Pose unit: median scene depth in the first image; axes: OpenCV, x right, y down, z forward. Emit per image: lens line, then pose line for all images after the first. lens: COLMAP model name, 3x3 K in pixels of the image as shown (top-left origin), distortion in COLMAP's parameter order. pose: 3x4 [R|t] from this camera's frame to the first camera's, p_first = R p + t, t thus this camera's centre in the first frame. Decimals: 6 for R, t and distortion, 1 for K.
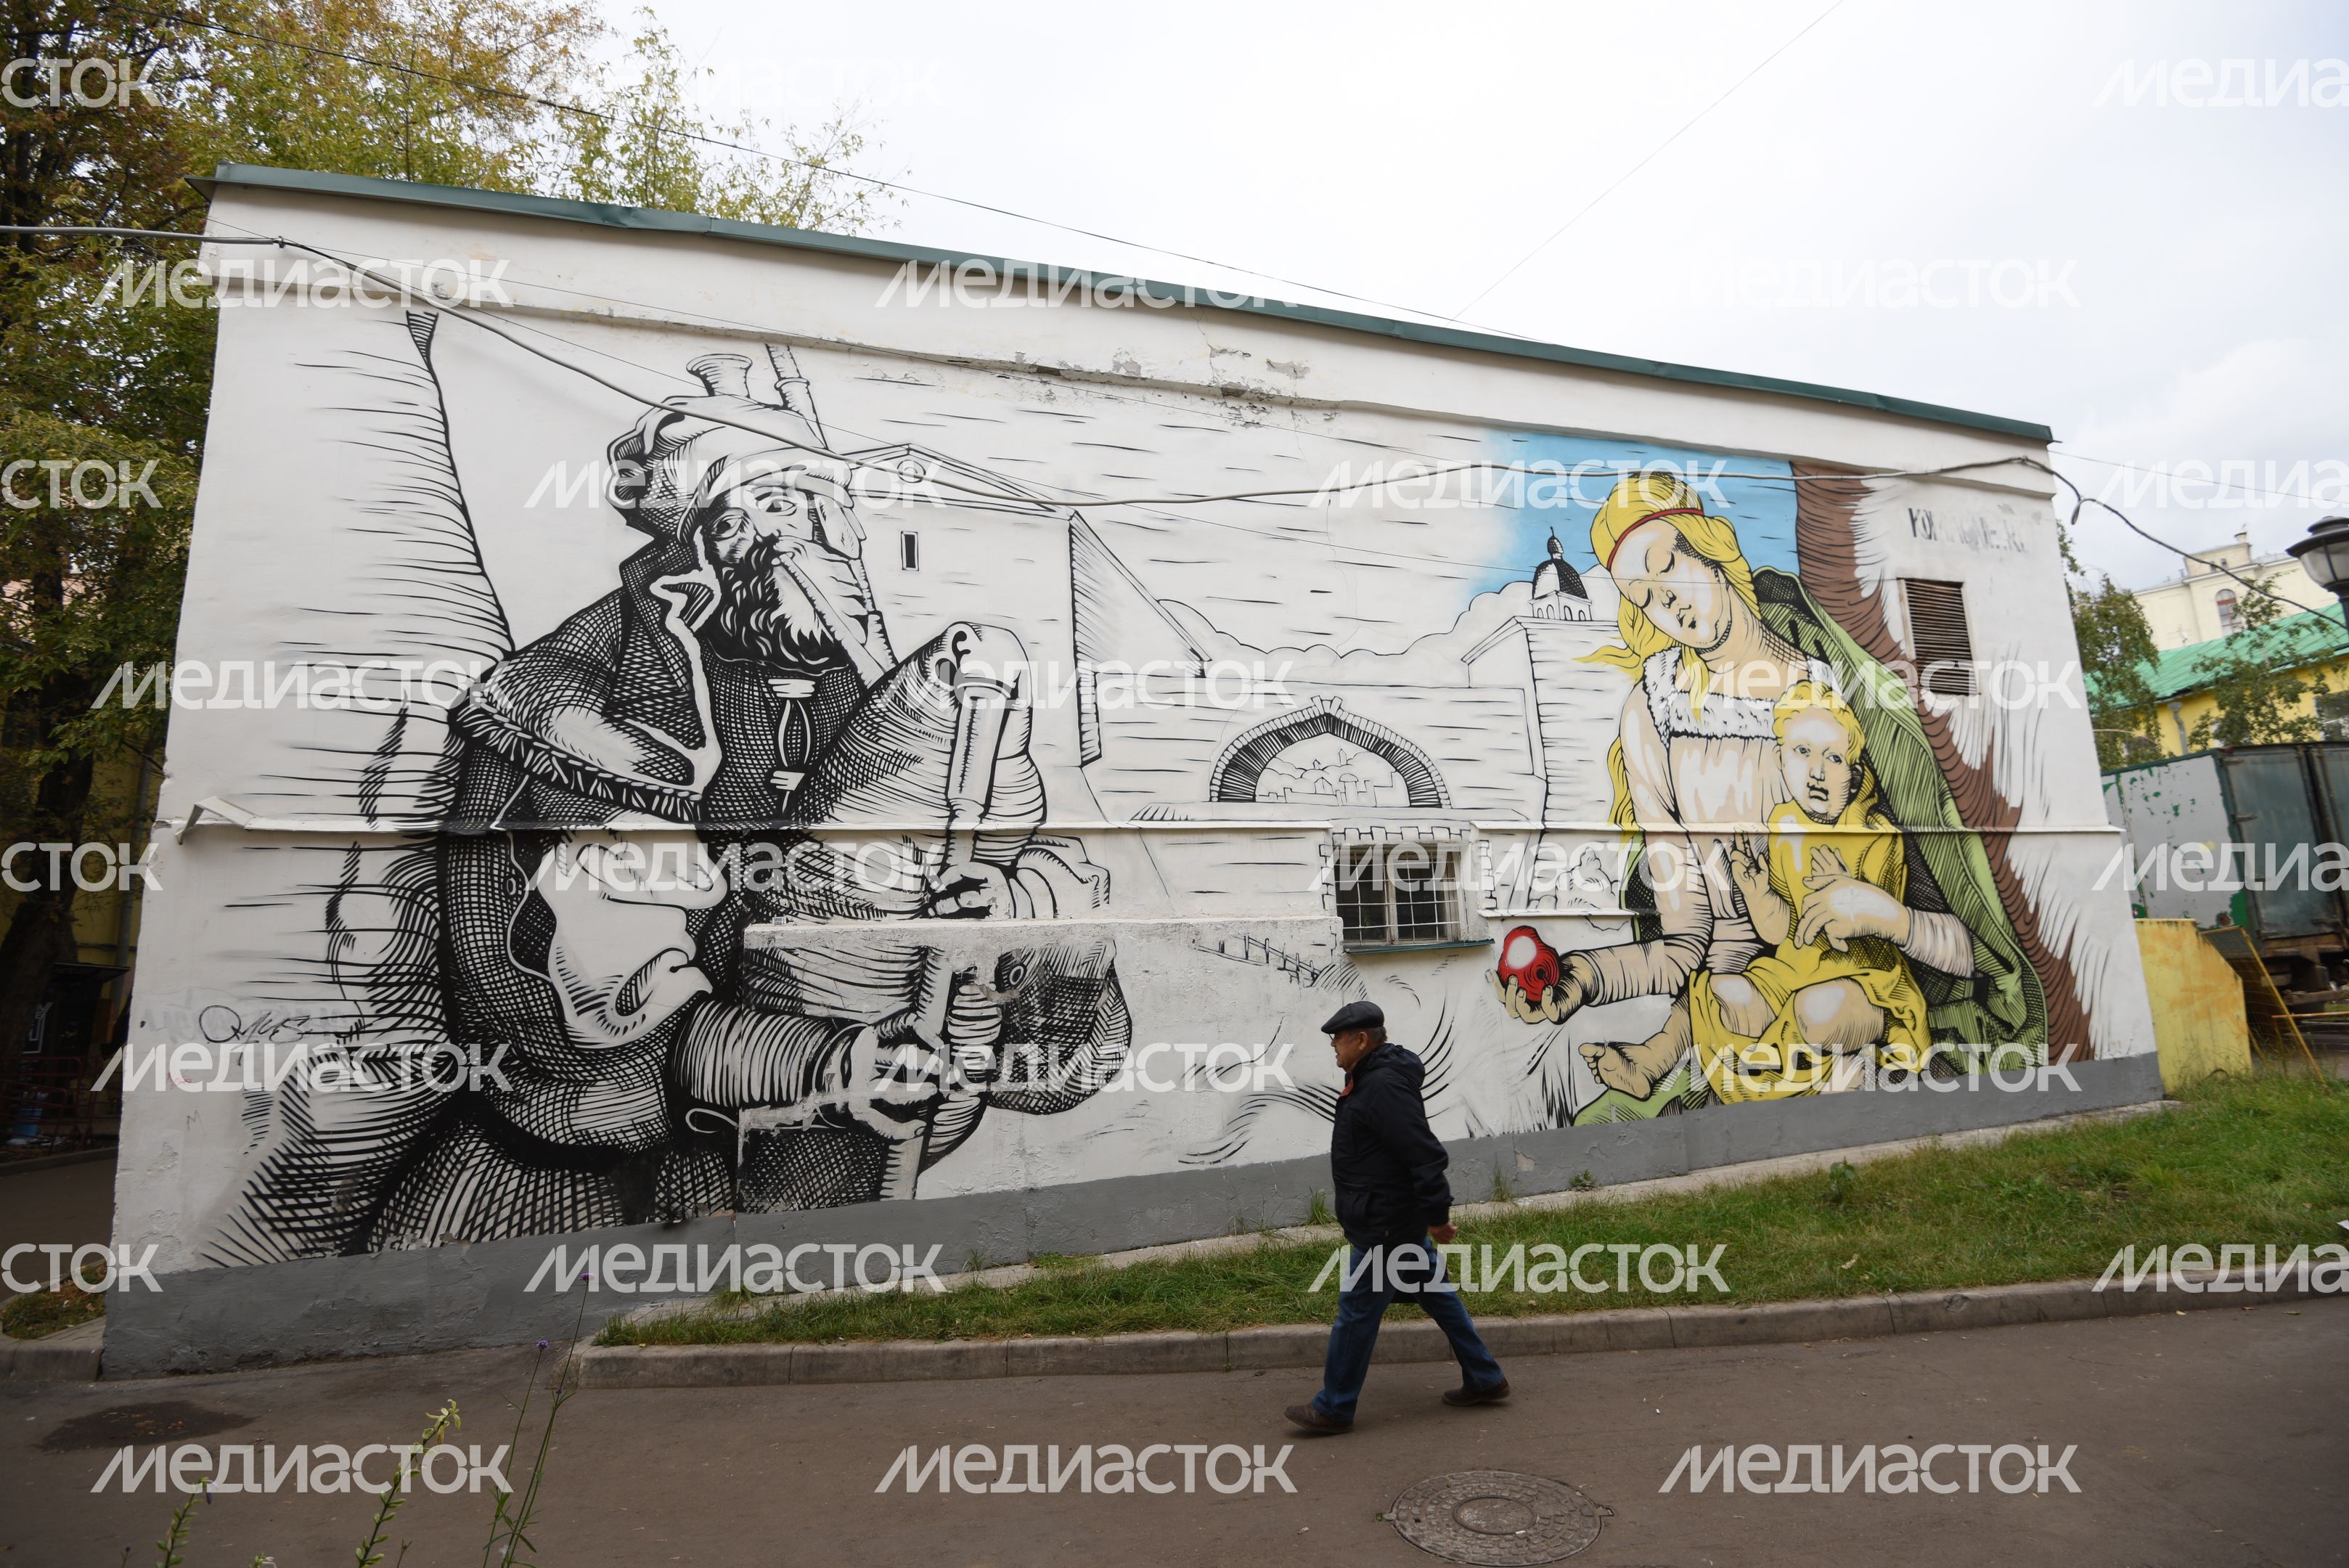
lens RADIAL K [[1075.1, 0, 1172.1], [0, 1075.1, 778.1], [0, 0, 1]] dist [0.004812, -0.036095]
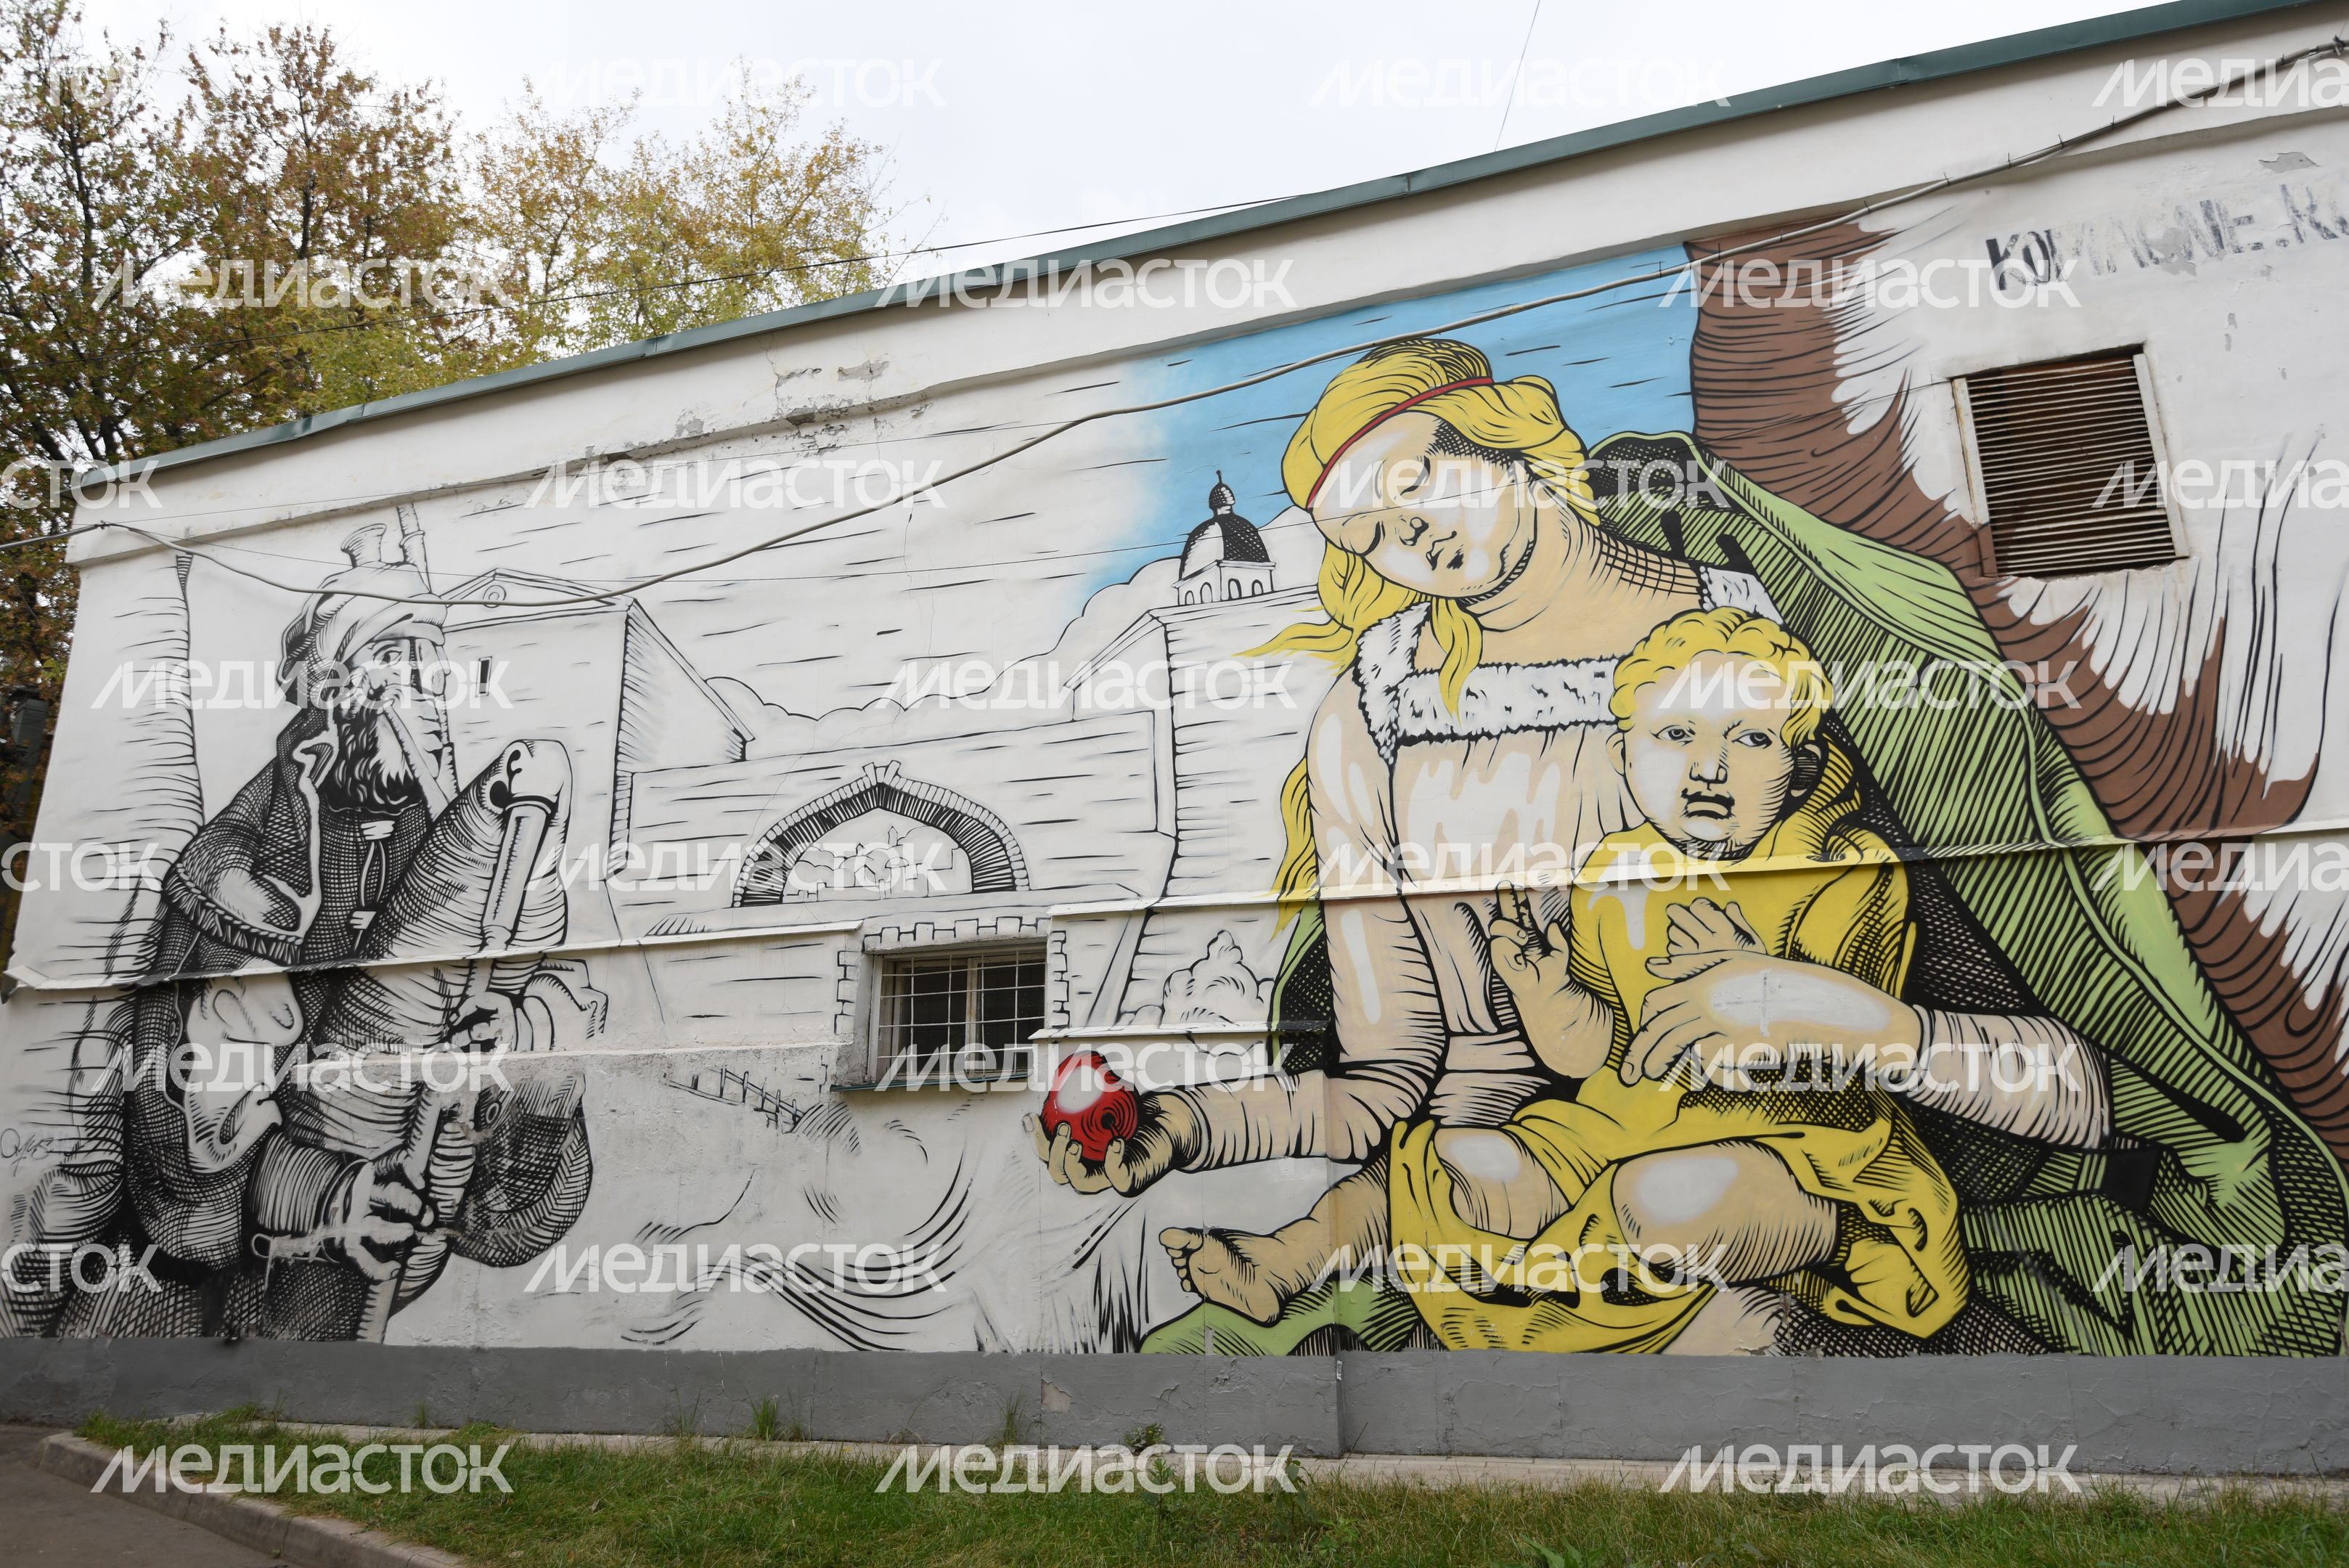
lens RADIAL K [[1355.6, 0, 1162.6], [0, 1355.6, 779.8], [0, 0, 1]] dist [0.016686, -0.033355]
pose [[0.827673, -0.123508, -0.547452, 0.925710], [0.085900, 0.991869, -0.093900, 0.052426], [0.554598, 0.030692, 0.831552, 0.304228]]
